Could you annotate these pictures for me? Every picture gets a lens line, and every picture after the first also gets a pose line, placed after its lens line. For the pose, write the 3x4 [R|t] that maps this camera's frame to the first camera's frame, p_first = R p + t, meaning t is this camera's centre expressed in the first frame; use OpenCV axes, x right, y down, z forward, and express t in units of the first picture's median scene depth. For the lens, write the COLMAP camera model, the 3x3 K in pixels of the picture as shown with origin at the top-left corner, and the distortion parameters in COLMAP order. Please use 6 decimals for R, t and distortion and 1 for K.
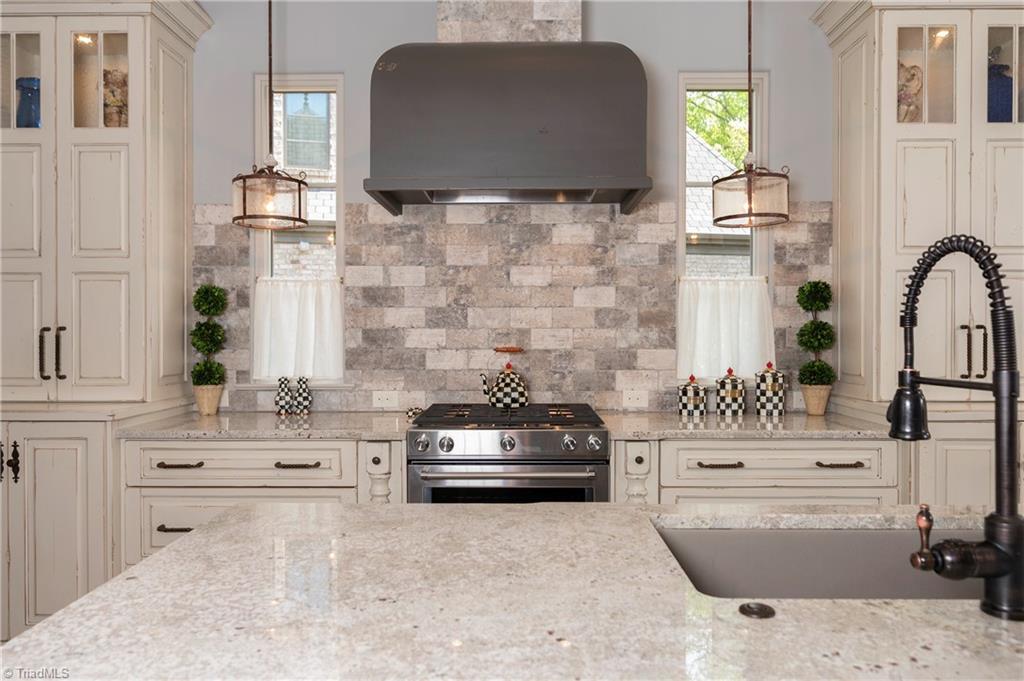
lens RADIAL K [[702.8, 0, 507.7], [0, 702.8, 335.7], [0, 0, 1]] dist [-0.001884, 0.001078]
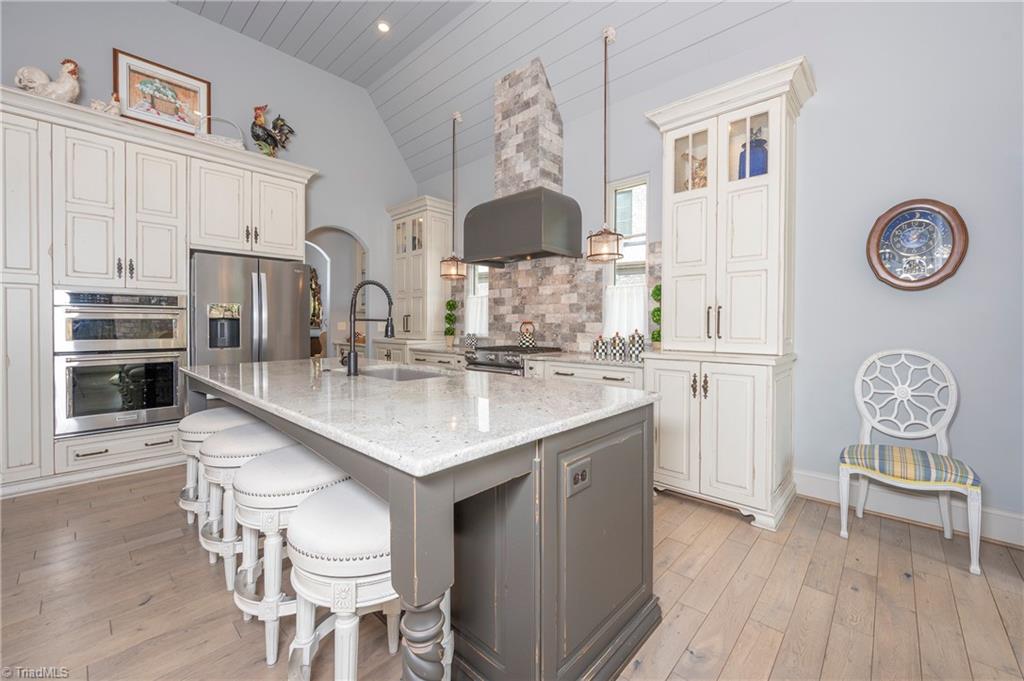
lens RADIAL K [[407.1, 0, 512.7], [0, 407.1, 329.2], [0, 0, 1]] dist [-0.002574, -0.000114]
pose [[0.743035, 0.009547, -0.669184, 0.828045], [-0.005755, 0.999952, 0.007875, 0.029836], [0.669227, -0.002000, 0.743055, -0.033516]]
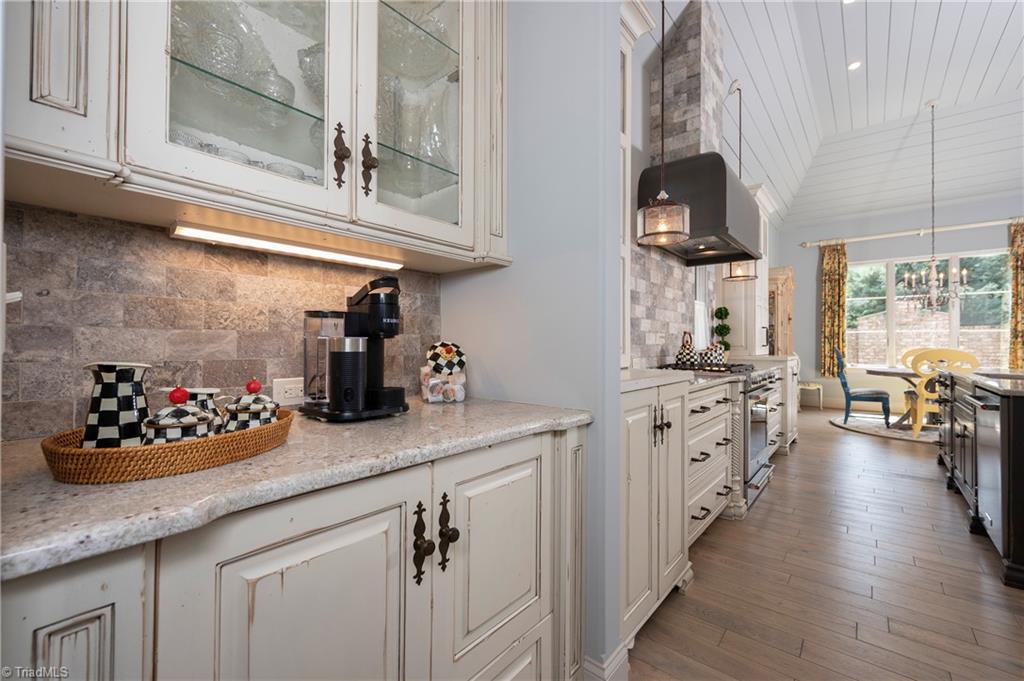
lens RADIAL K [[419.2, 0, 508.0], [0, 419.2, 340.9], [0, 0, 1]] dist [-0.003426, 0.000845]
pose [[0.641789, 0.005480, 0.766862, -1.074435], [-0.005138, 0.999983, -0.002846, 0.043359], [-0.766864, -0.002113, 0.641806, 0.617850]]
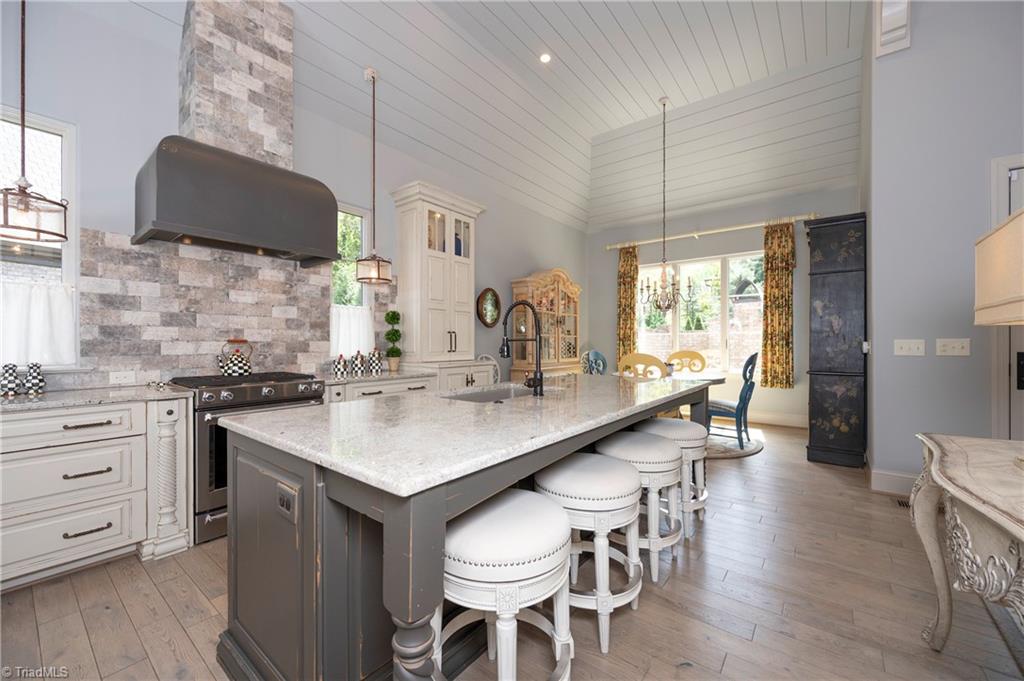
lens RADIAL K [[407.1, 0, 514.6], [0, 407.1, 343.6], [0, 0, 1]] dist [-0.002574, -0.000114]
pose [[0.602690, -0.000525, 0.797975, -0.348893], [0.003372, 0.999993, -0.001889, 0.029056], [-0.797968, 0.003830, 0.602687, -0.083491]]
